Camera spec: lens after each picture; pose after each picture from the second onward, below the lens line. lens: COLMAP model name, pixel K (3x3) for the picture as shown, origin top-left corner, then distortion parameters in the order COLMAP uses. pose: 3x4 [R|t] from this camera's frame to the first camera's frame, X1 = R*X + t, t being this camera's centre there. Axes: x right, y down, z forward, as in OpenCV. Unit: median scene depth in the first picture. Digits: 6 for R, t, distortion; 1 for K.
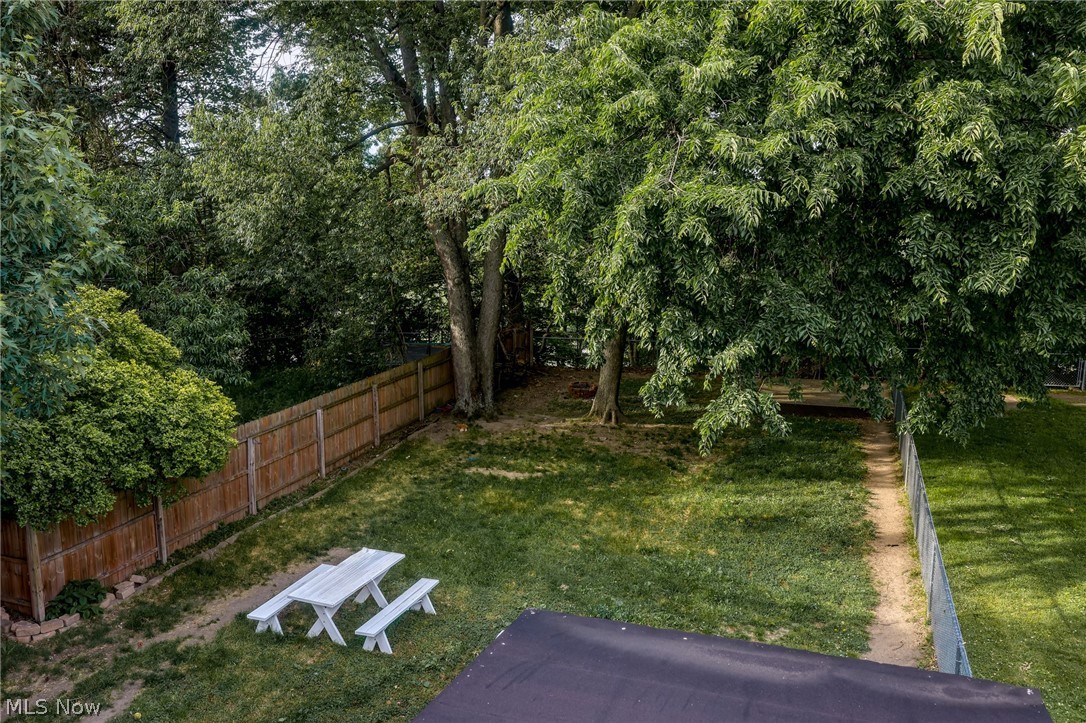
lens RADIAL K [[901.7, 0, 543.0], [0, 901.7, 361.5], [0, 0, 1]] dist [0.011720, 0.000287]
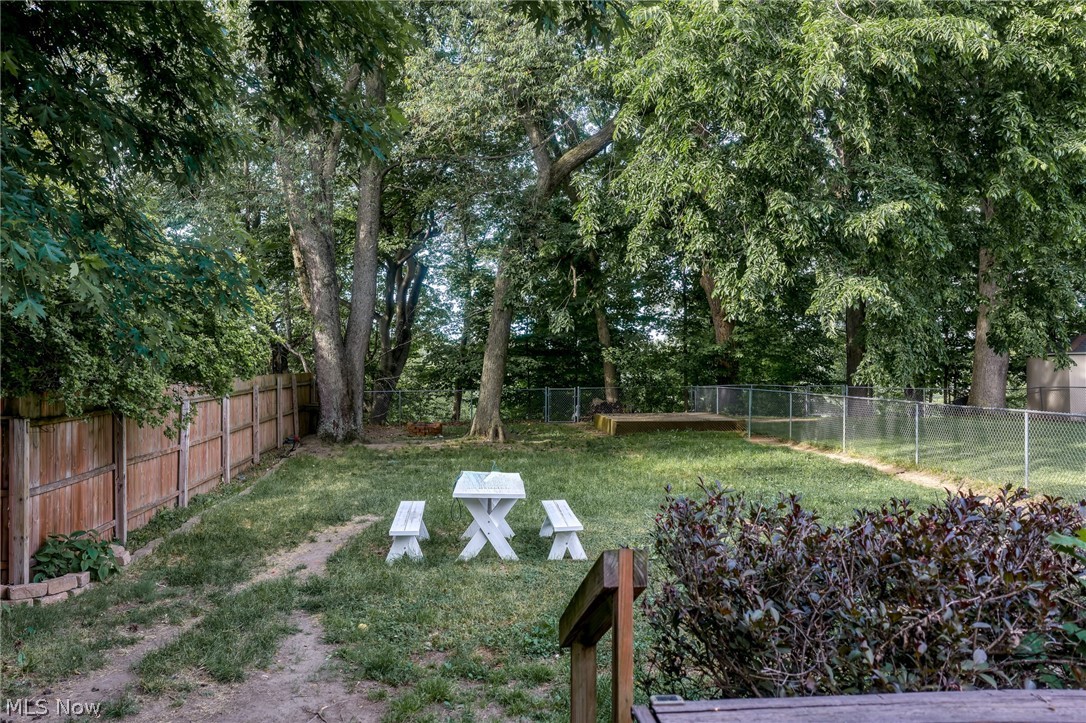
lens RADIAL K [[901.7, 0, 543.0], [0, 901.7, 361.5], [0, 0, 1]] dist [0.011720, 0.000287]
pose [[0.911216, 0.000540, 0.411929, -0.263625], [0.070901, 0.984869, -0.158131, 0.139391], [-0.405781, 0.173298, 0.897390, 0.146912]]
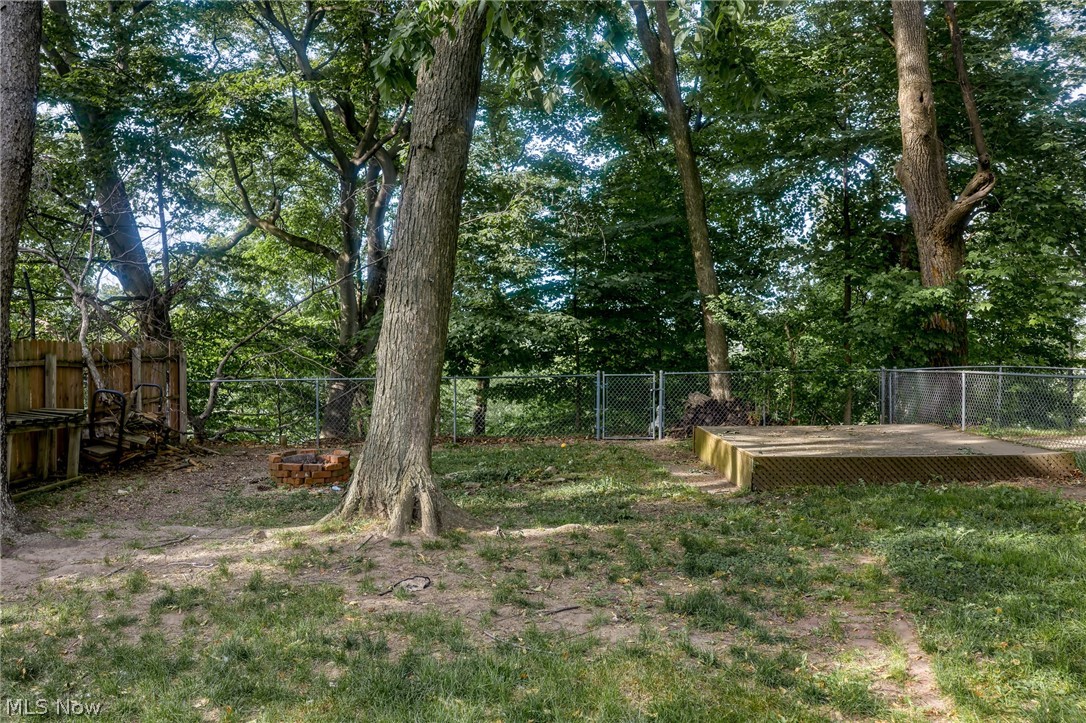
lens RADIAL K [[901.7, 0, 543.0], [0, 901.7, 361.5], [0, 0, 1]] dist [0.011720, 0.000287]
pose [[0.945709, -0.009051, 0.324888, 0.015894], [0.059070, 0.987751, -0.144427, 0.058360], [-0.319601, 0.155777, 0.934660, 0.695509]]
